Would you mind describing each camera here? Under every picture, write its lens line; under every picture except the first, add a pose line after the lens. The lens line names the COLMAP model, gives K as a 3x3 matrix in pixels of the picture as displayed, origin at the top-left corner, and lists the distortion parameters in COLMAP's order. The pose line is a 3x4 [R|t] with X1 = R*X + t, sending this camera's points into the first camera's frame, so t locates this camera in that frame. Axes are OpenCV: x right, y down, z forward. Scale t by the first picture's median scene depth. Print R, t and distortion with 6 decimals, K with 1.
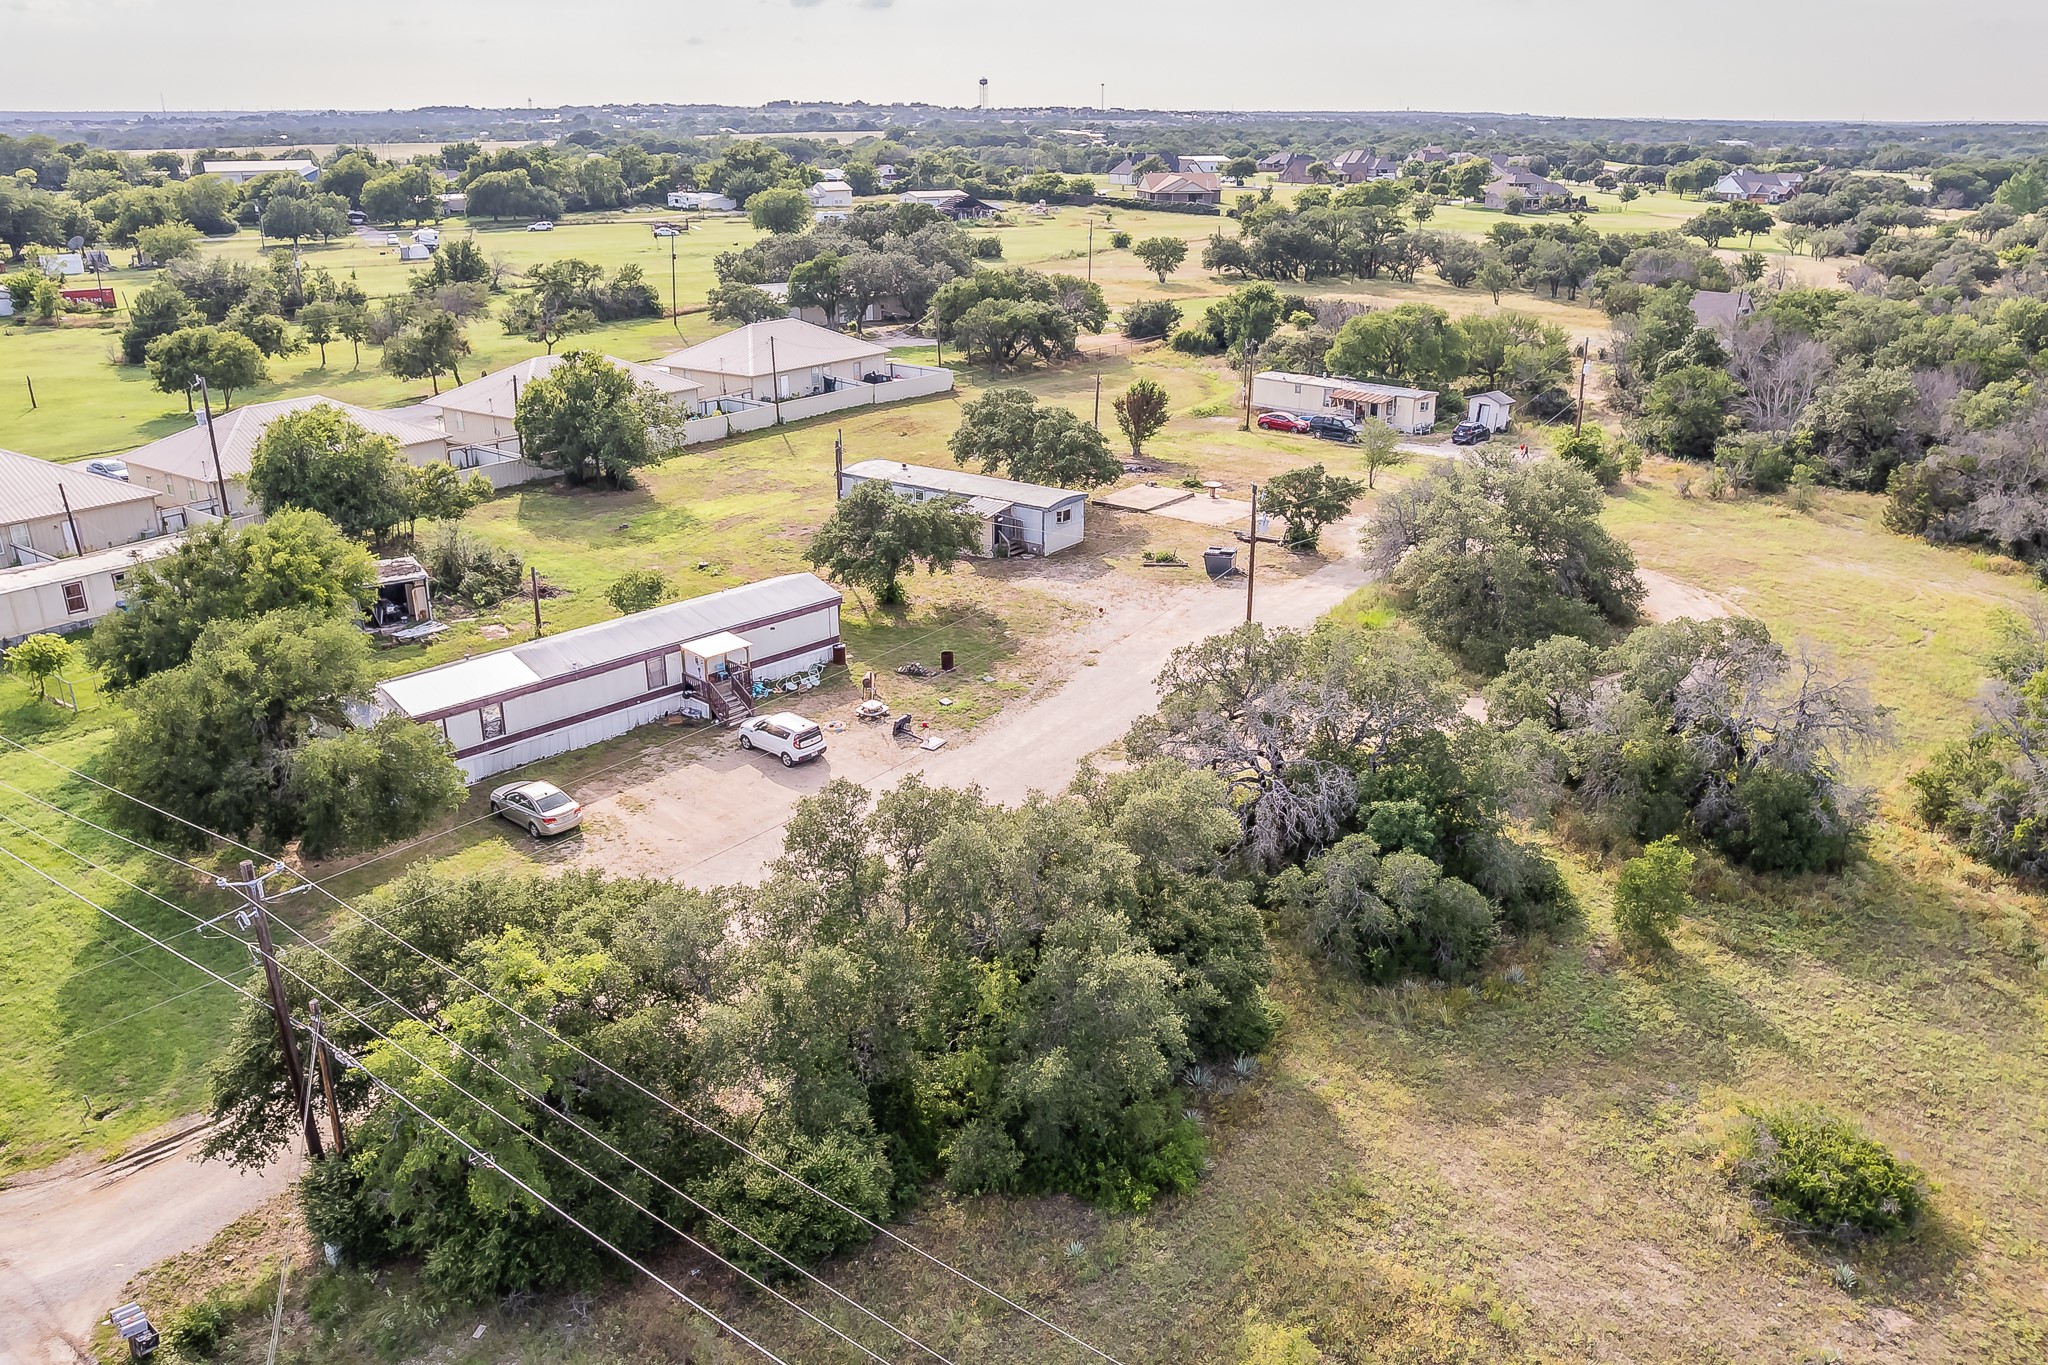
lens RADIAL K [[1552.1, 0, 1034.5], [0, 1552.1, 692.6], [0, 0, 1]] dist [-0.065525, 0.053781]
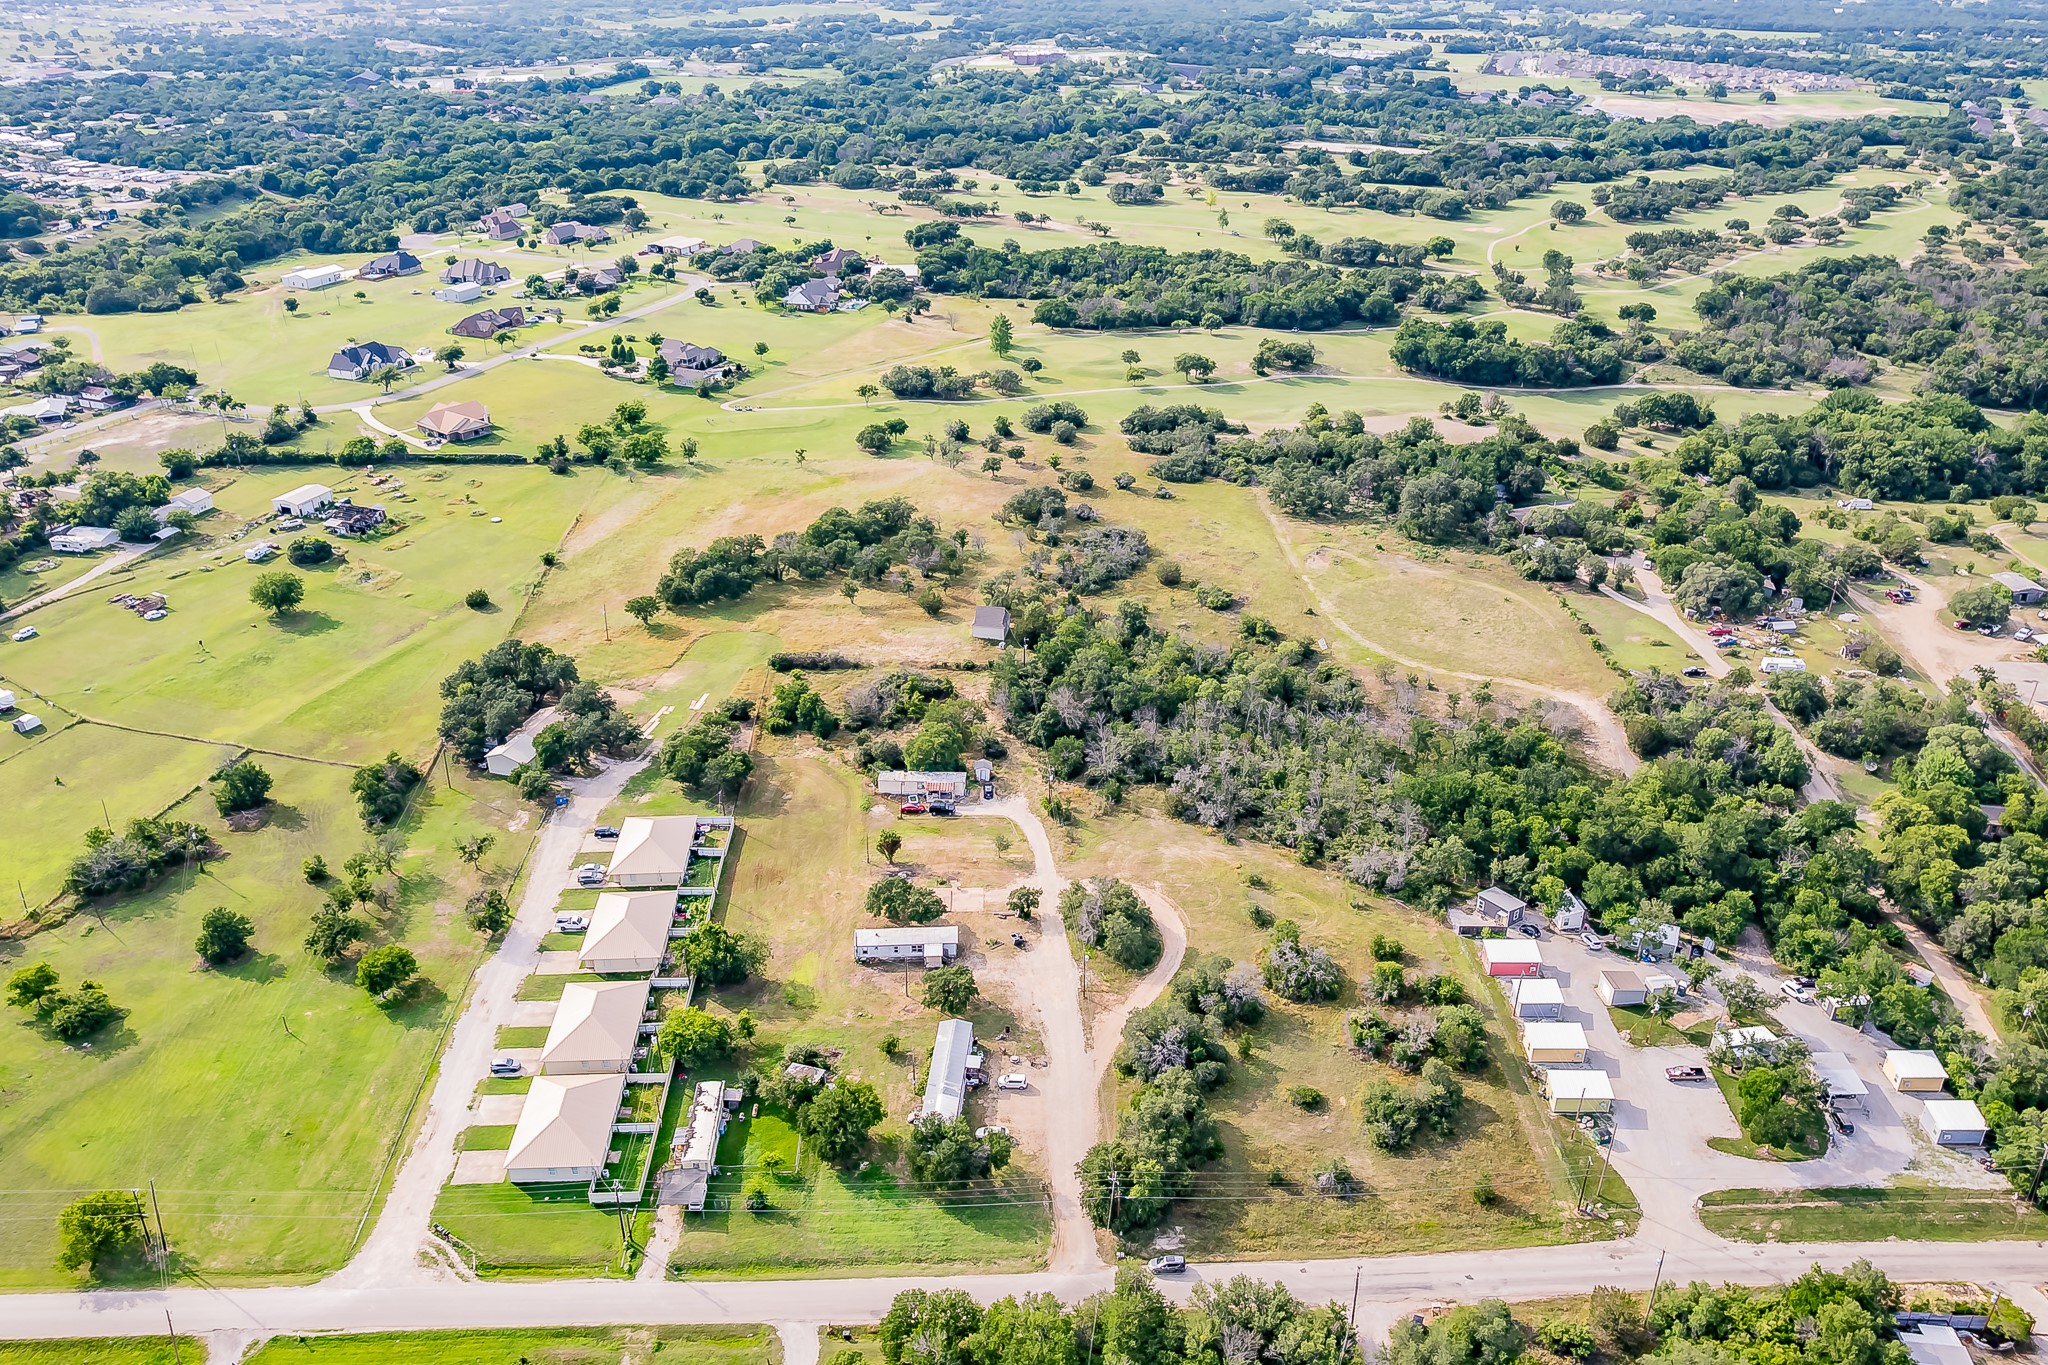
lens RADIAL K [[1552.1, 0, 1034.5], [0, 1552.1, 692.6], [0, 0, 1]] dist [-0.065525, 0.053781]
pose [[0.778550, -0.291018, 0.556029, -1.578816], [0.224164, 0.956493, 0.186741, -1.264048], [-0.586183, -0.020745, 0.809913, -1.581152]]
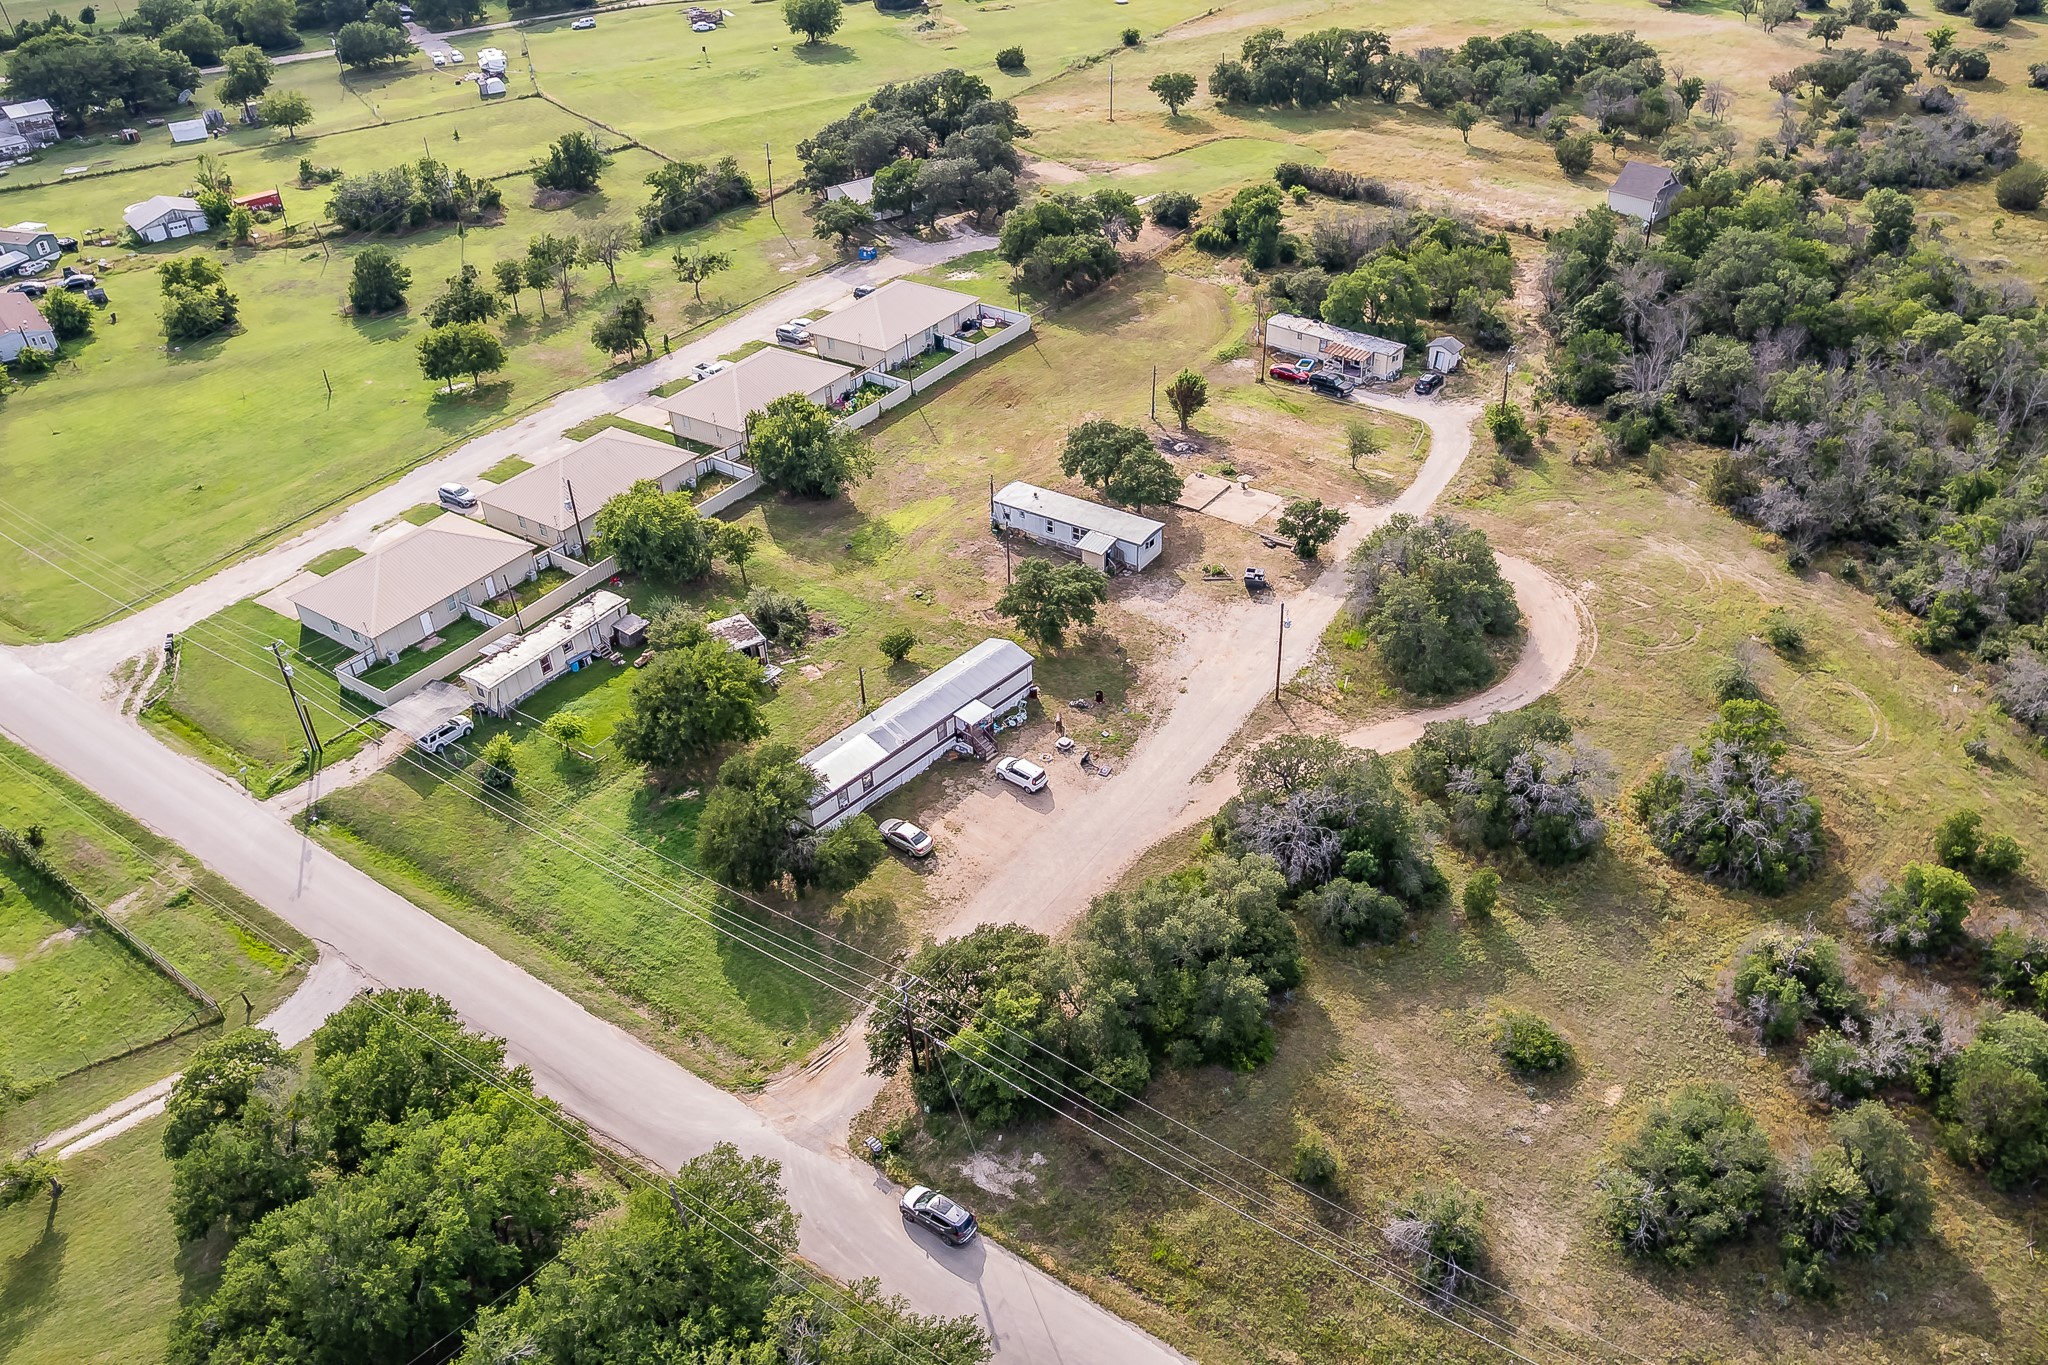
lens RADIAL K [[1556.9, 0, 1035.1], [0, 1556.9, 681.3], [0, 0, 1]] dist [-0.039242, -0.004113]
pose [[0.999024, -0.044053, 0.003353, -0.132461], [0.041857, 0.968036, 0.247294, -0.463041], [-0.014140, -0.246912, 0.968935, -0.642117]]
